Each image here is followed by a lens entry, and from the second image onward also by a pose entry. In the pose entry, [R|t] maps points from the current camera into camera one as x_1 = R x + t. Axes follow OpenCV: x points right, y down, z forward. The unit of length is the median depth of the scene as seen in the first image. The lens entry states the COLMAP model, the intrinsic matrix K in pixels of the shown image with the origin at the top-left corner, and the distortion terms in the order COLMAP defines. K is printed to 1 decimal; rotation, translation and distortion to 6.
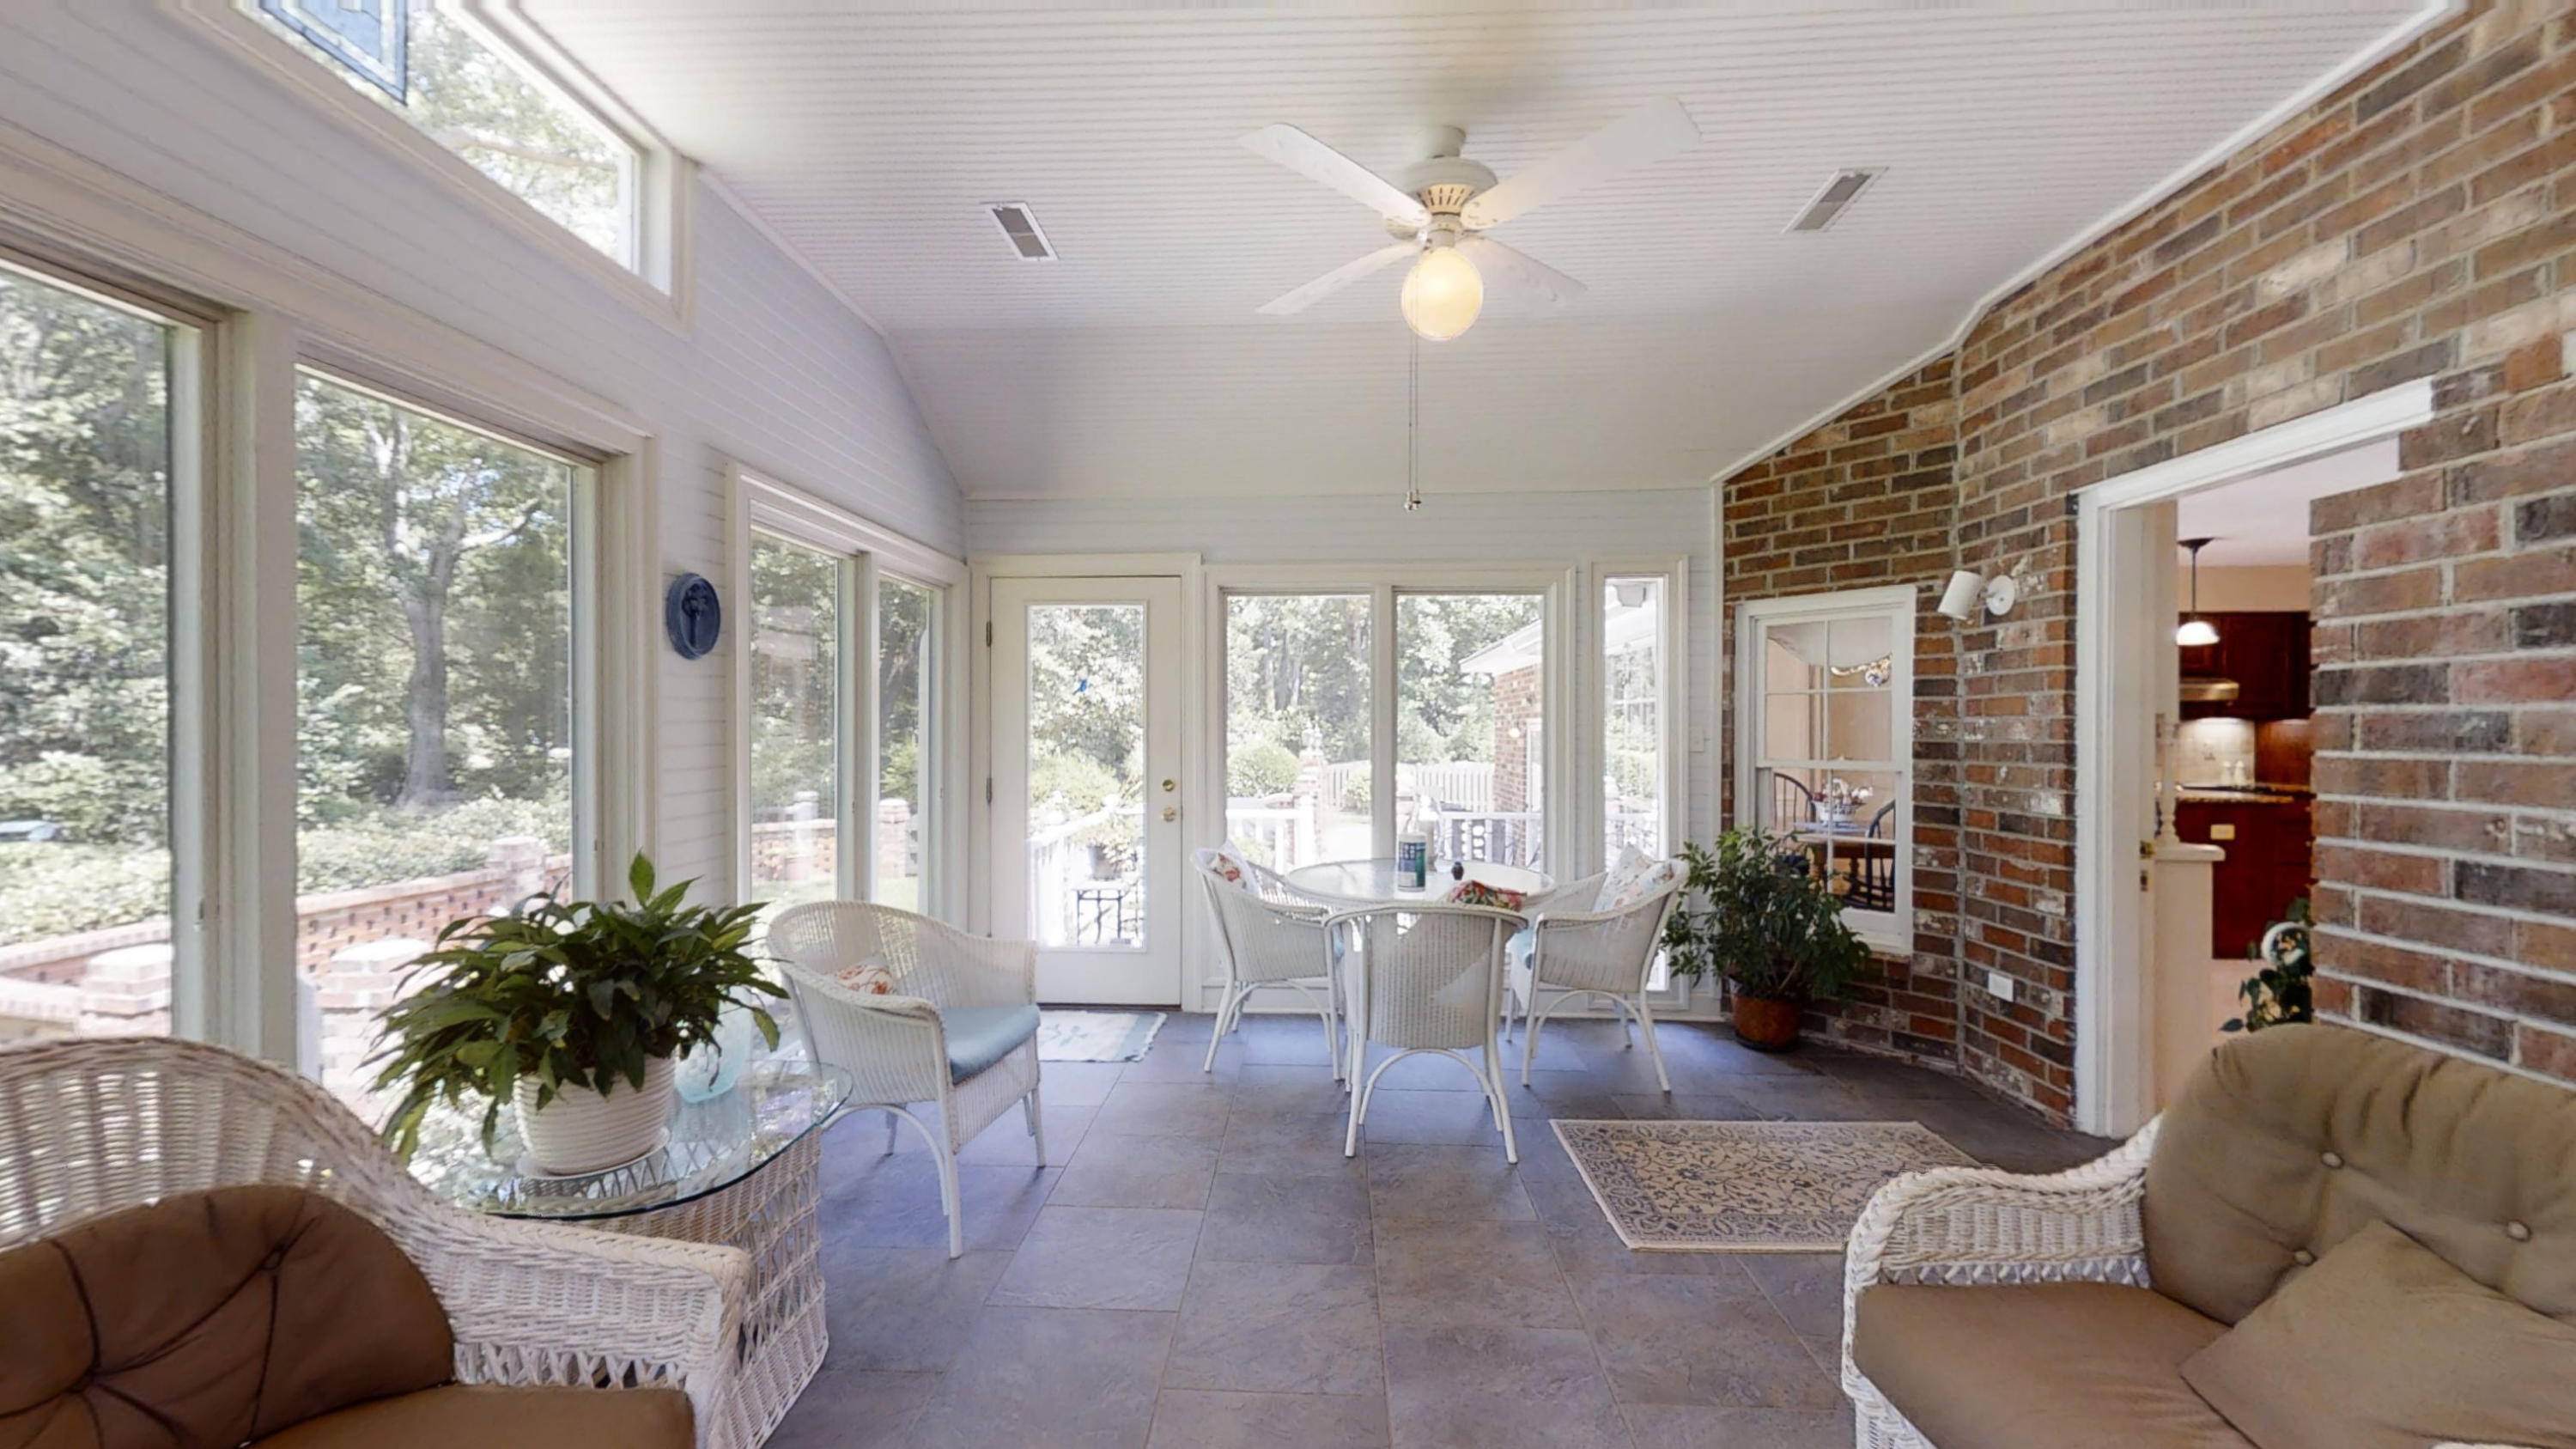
lens RADIAL K [[943.6, 0, 1290.7], [0, 943.6, 734.4], [0, 0, 1]] dist [0.000168, -0.000024]
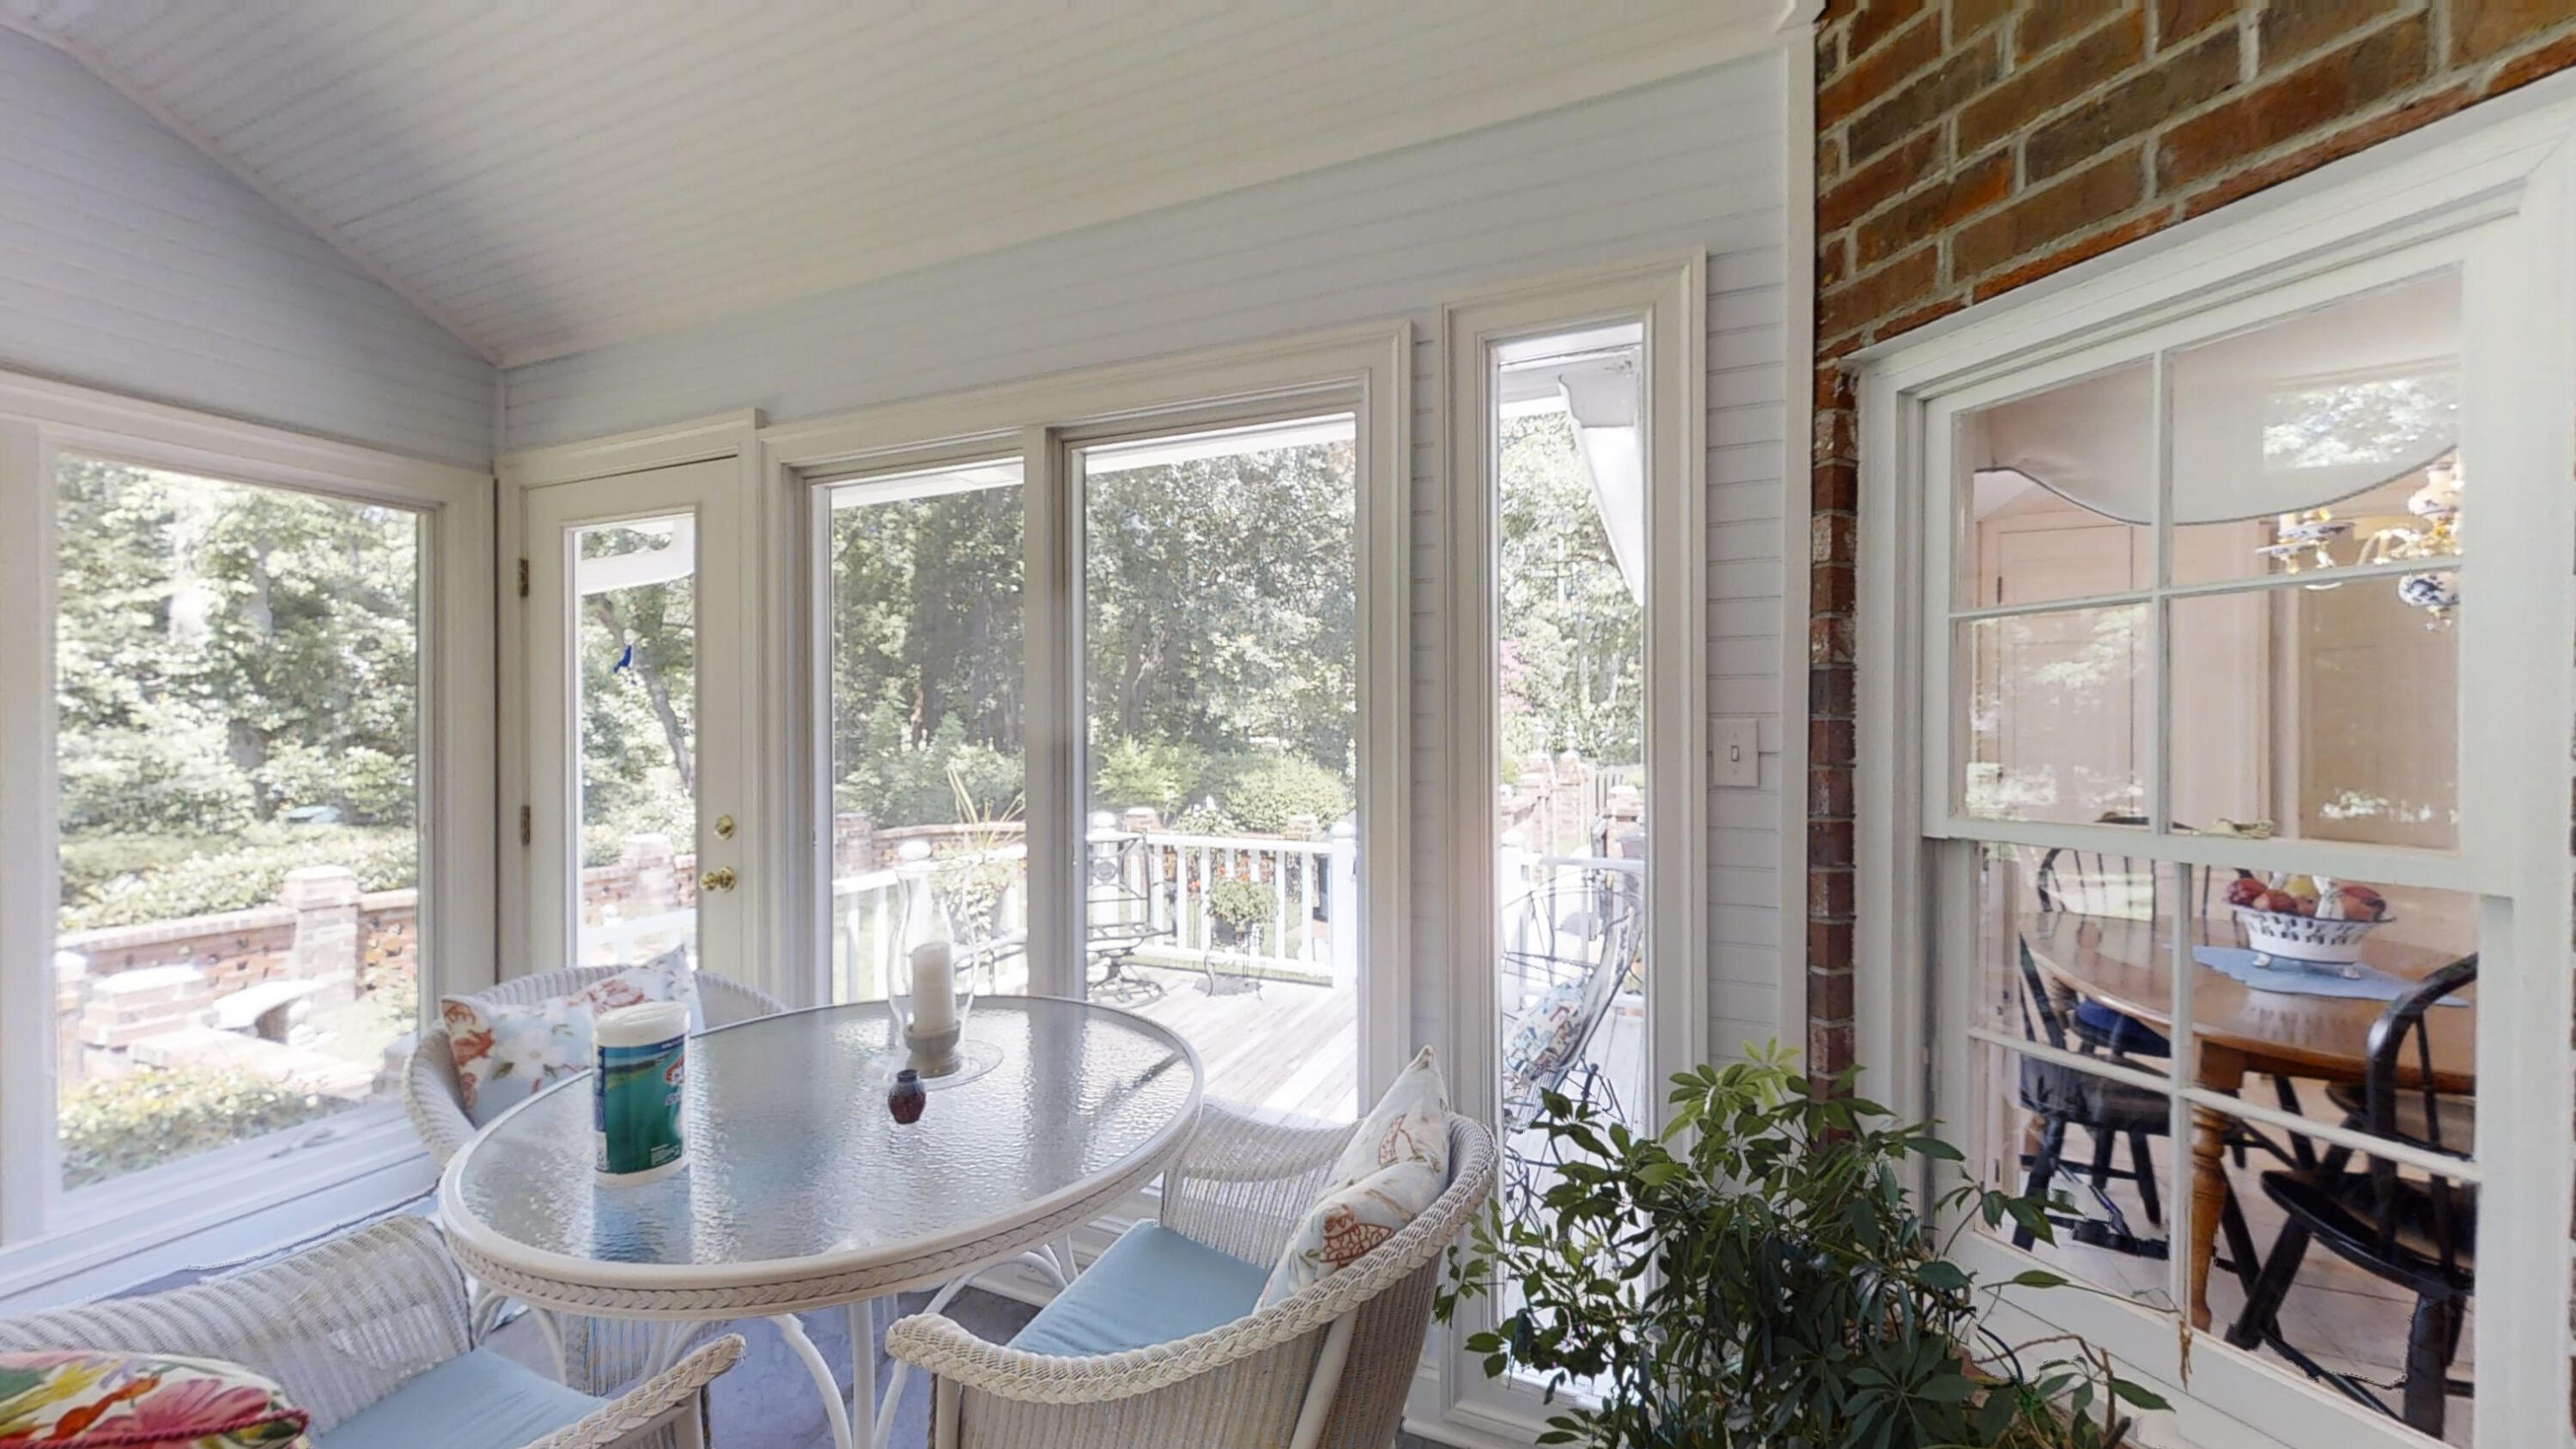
lens RADIAL K [[943.6, 0, 1281.9], [0, 943.6, 725.8], [0, 0, 1]] dist [0.000168, -0.000024]
pose [[0.938786, -0.002758, -0.344489, 0.393288], [0.000563, 0.999979, -0.006471, -0.002670], [0.344499, 0.005881, 0.938768, 0.602870]]
